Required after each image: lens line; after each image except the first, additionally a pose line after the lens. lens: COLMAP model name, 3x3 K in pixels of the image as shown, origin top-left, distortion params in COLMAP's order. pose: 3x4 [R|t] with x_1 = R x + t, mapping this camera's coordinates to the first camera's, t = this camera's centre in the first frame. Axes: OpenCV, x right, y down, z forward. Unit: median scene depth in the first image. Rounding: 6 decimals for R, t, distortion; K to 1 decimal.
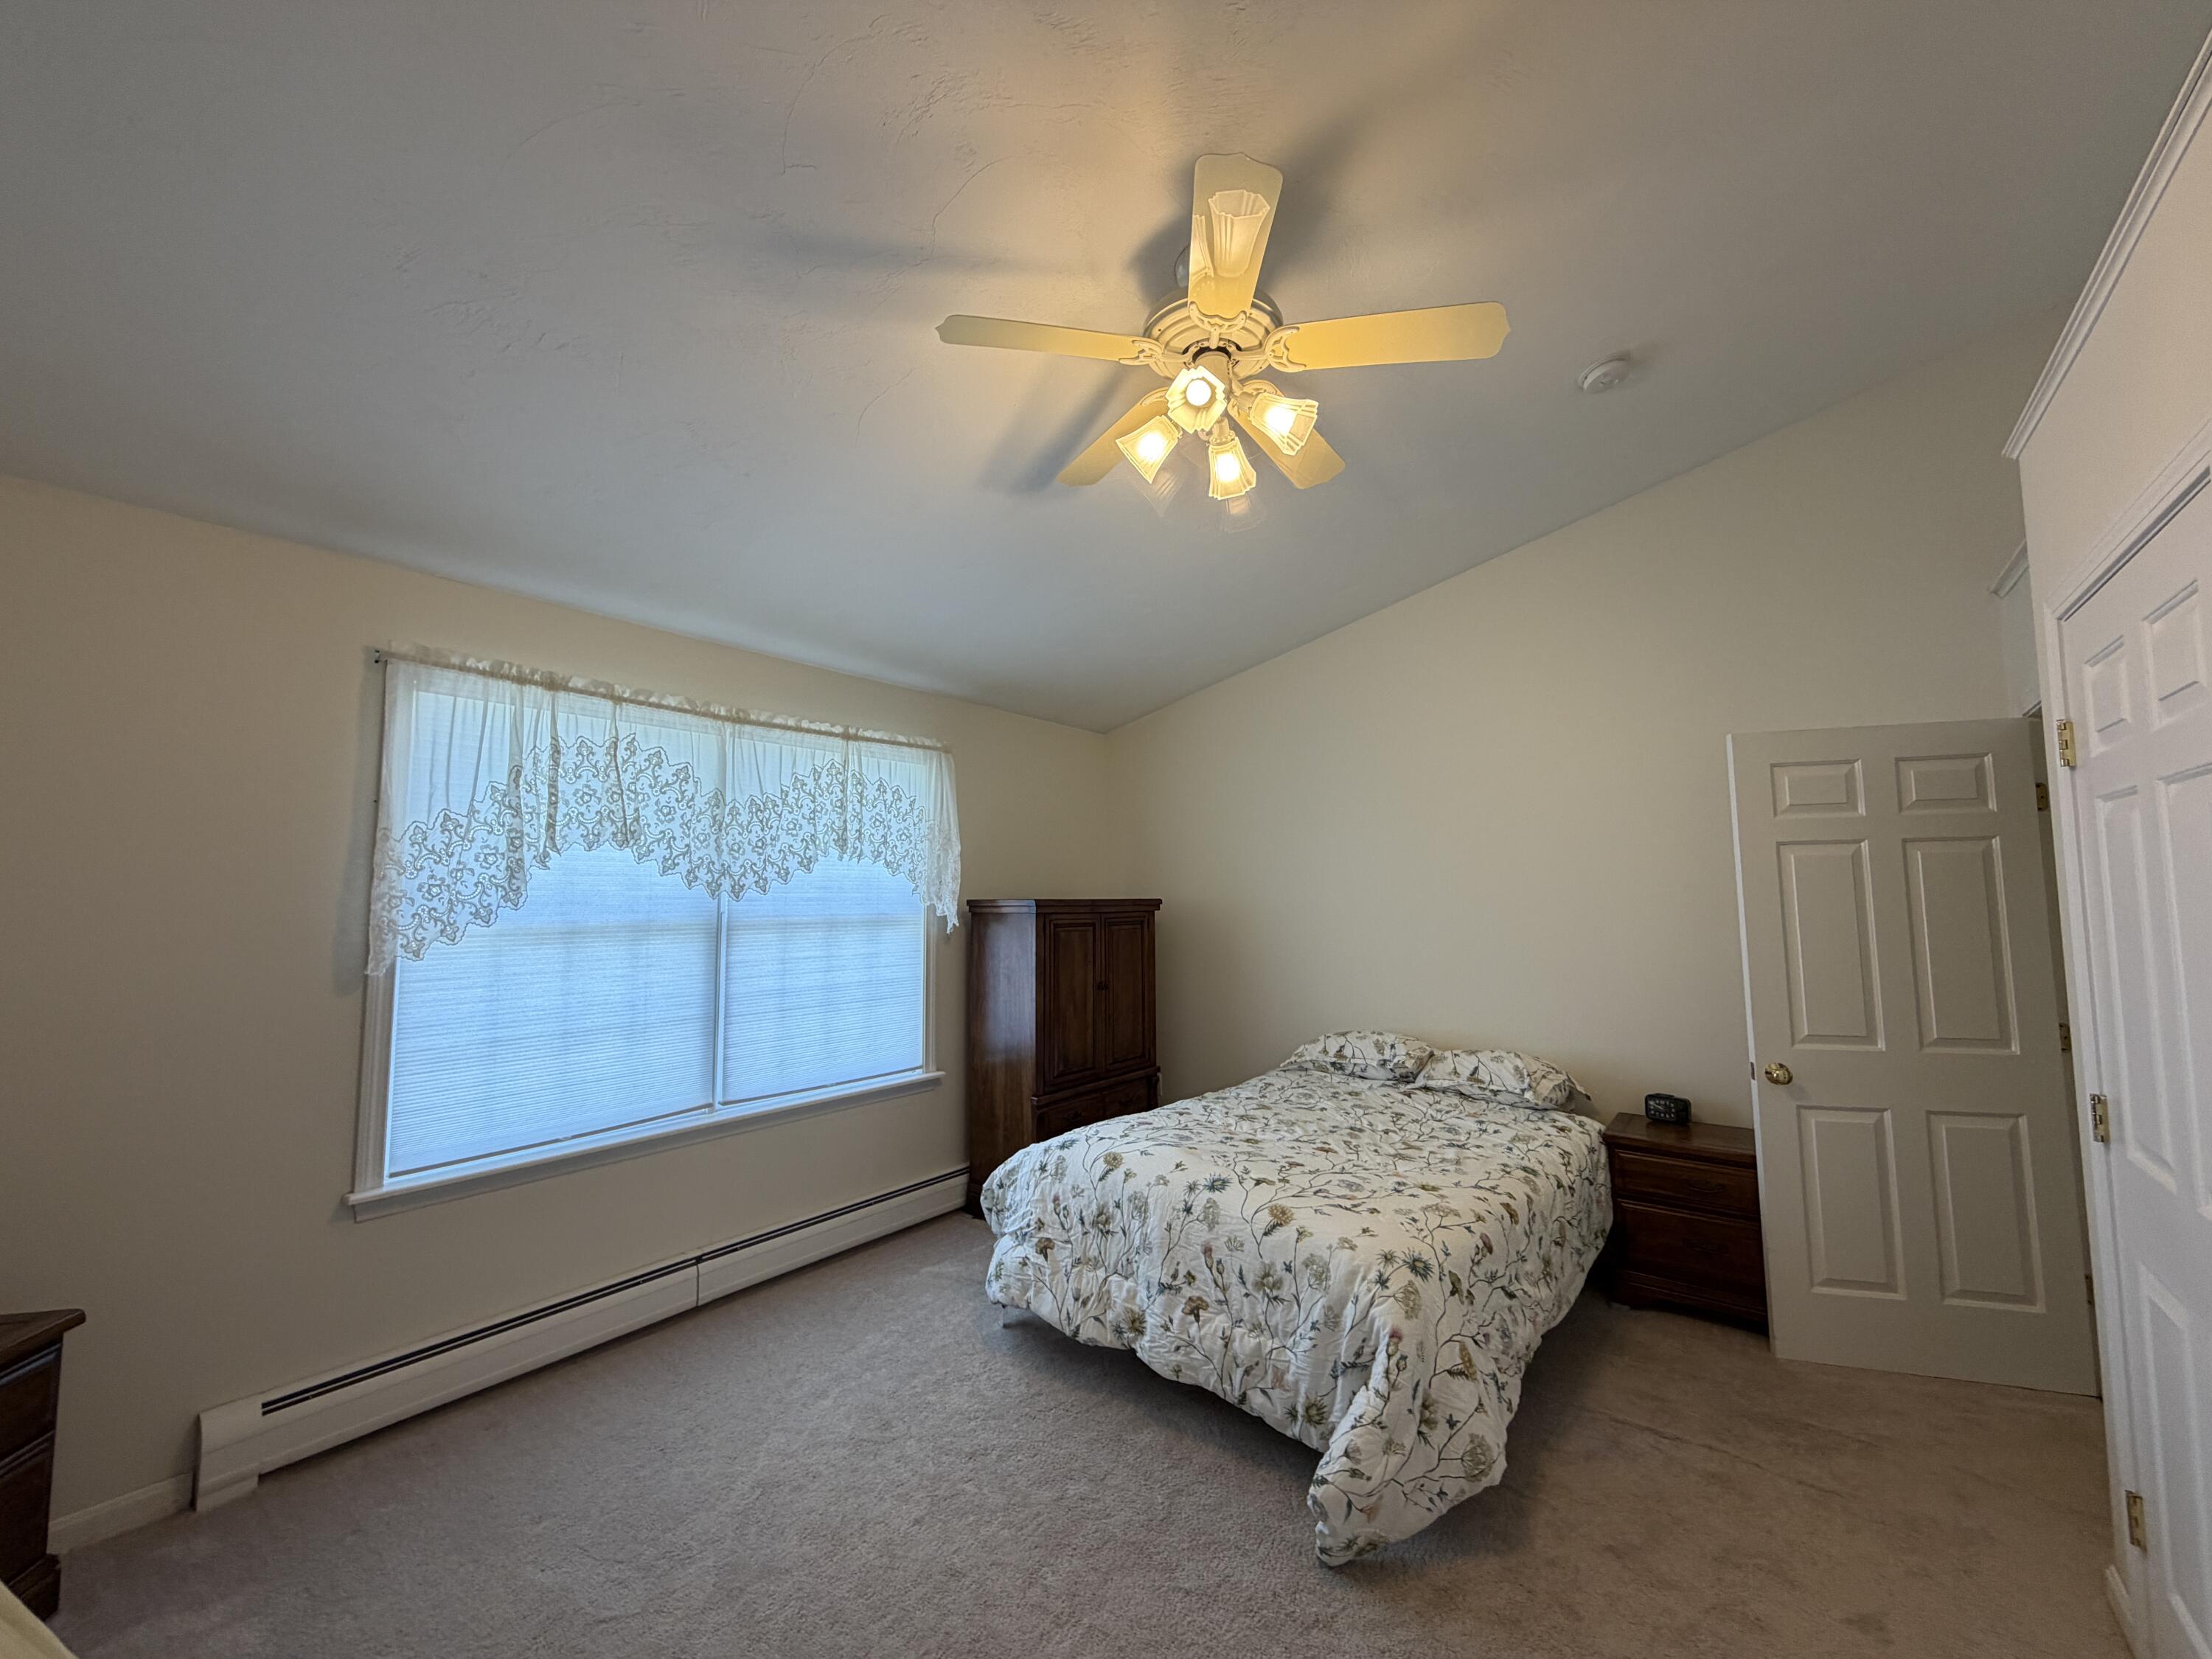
lens RADIAL K [[881.5, 0, 1101.5], [0, 881.5, 826.3], [0, 0, 1]] dist [0.000268, 0.000491]
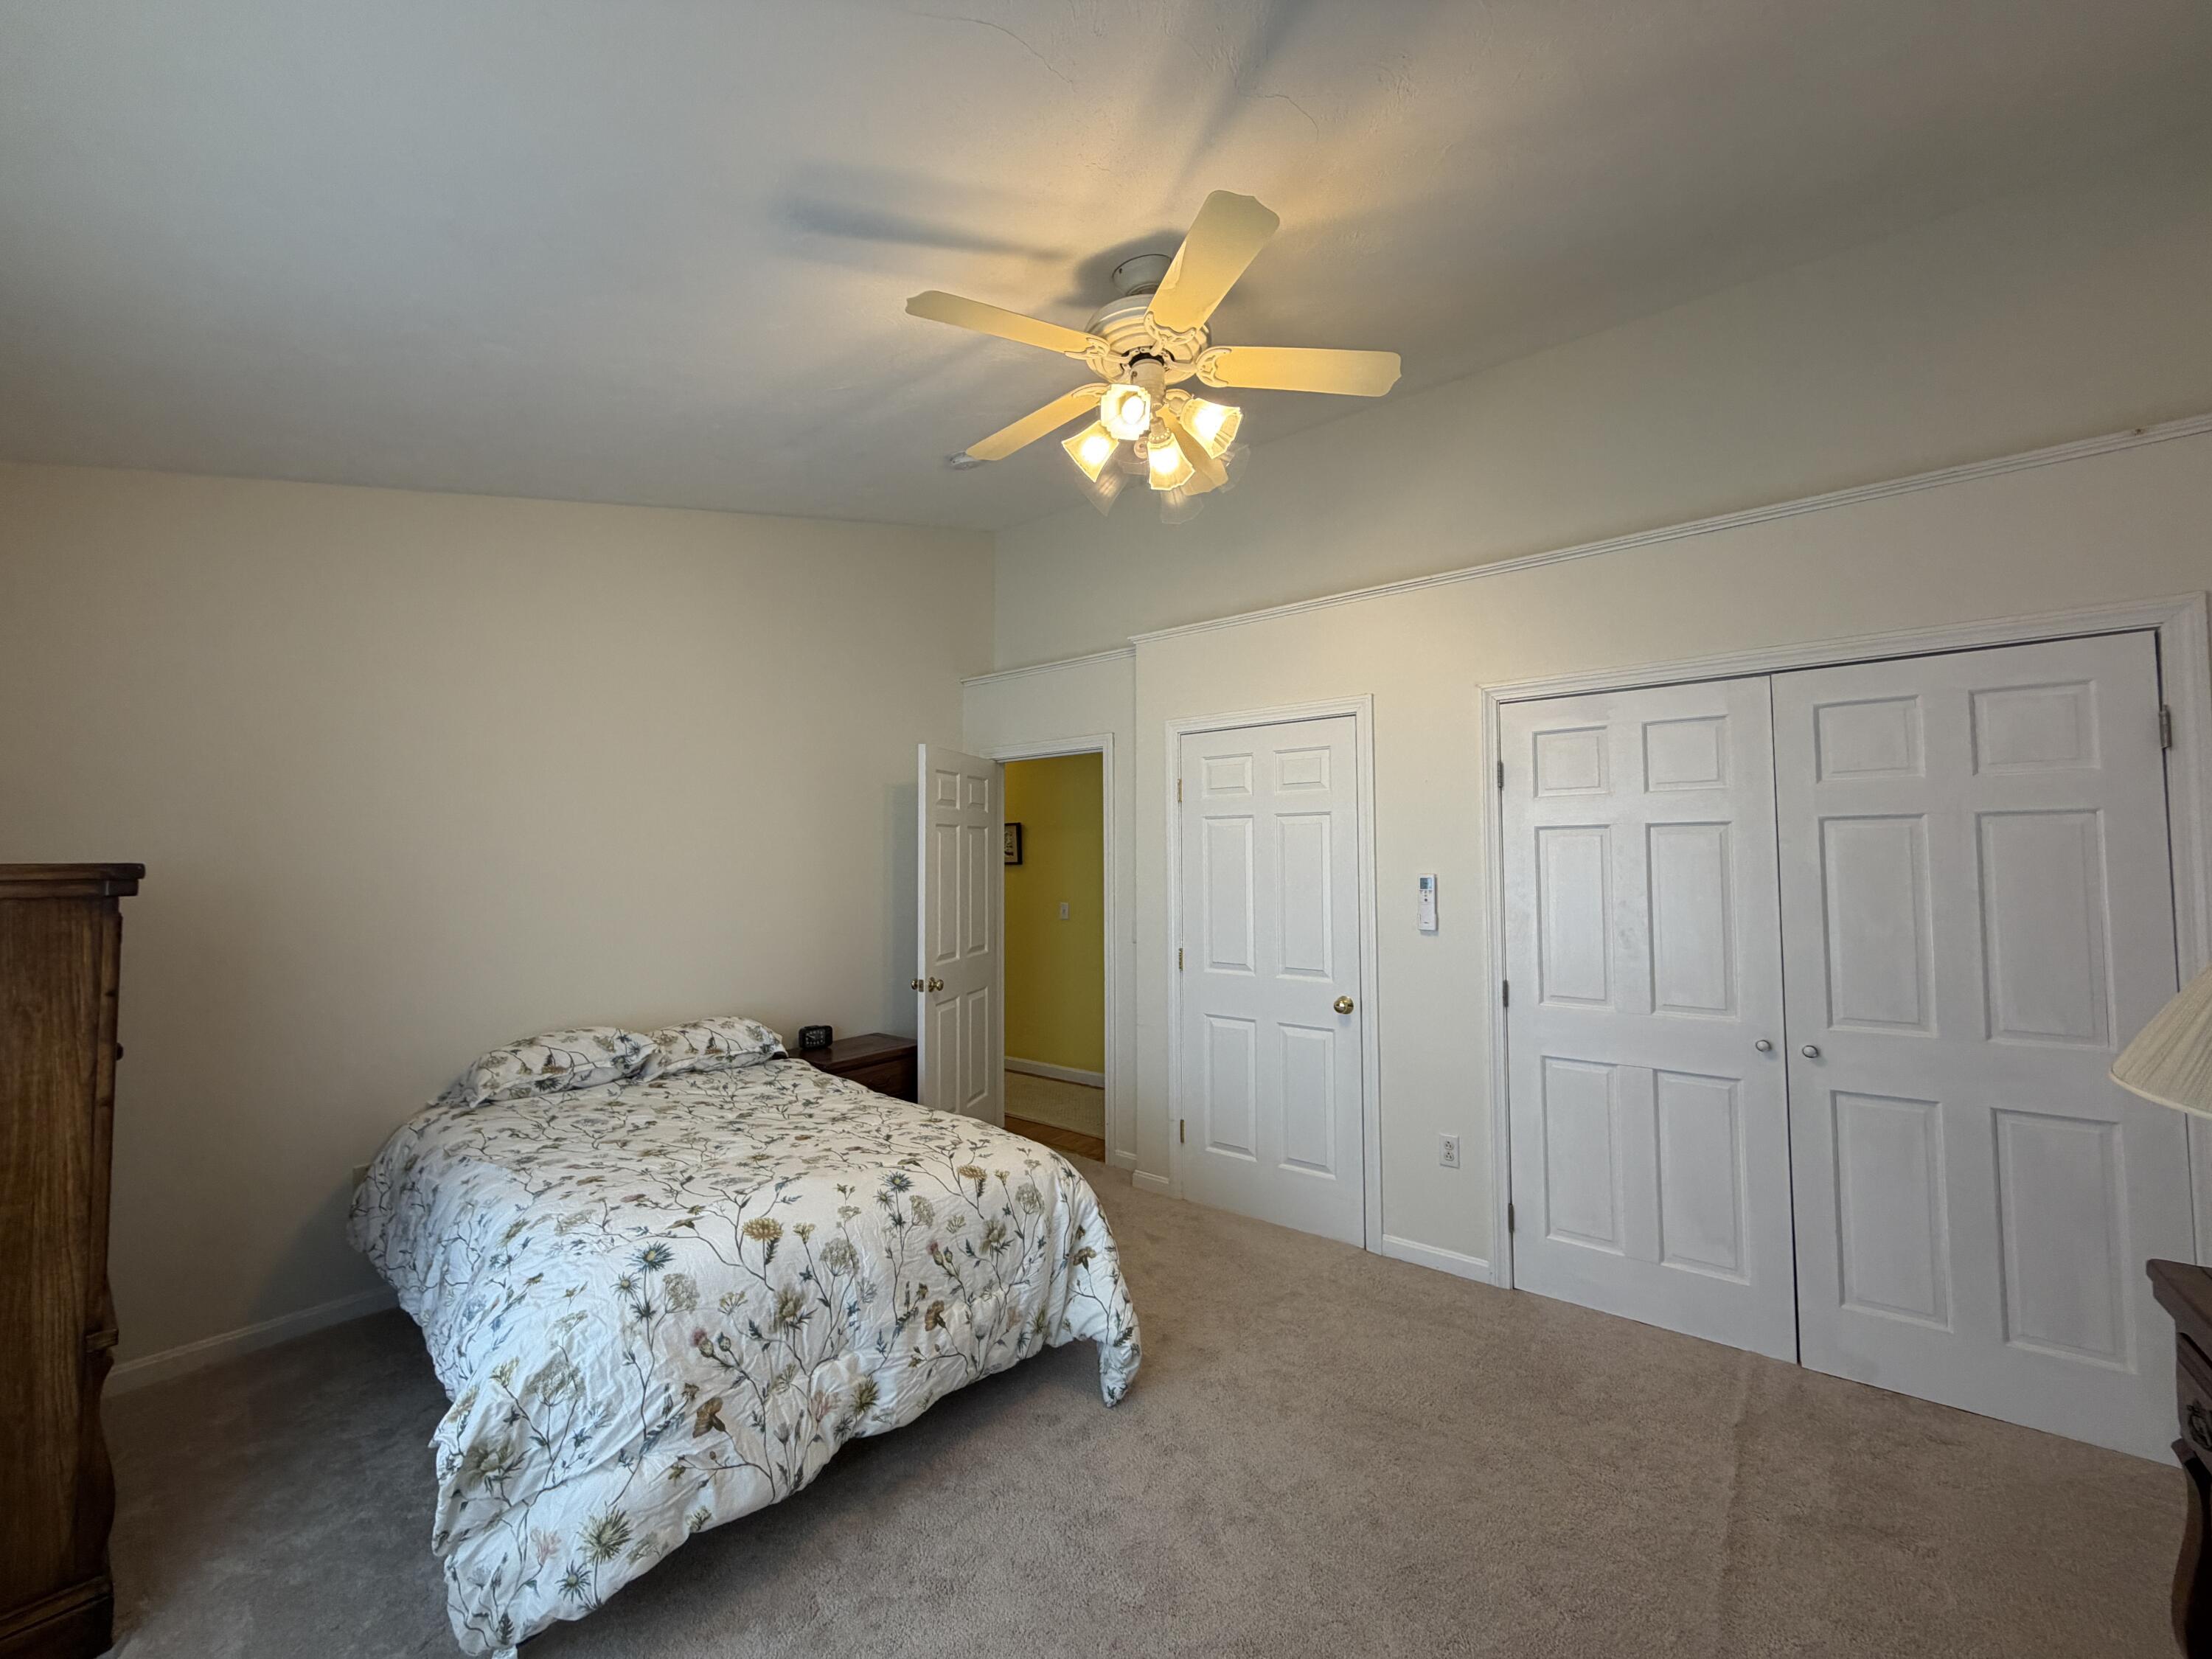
lens RADIAL K [[881.5, 0, 1101.5], [0, 881.5, 826.3], [0, 0, 1]] dist [0.000268, 0.000491]
pose [[0.010354, 0.047225, 0.998831, -0.740143], [-0.075336, 0.996082, -0.046314, 0.074836], [-0.997104, -0.074768, 0.013871, 0.787512]]
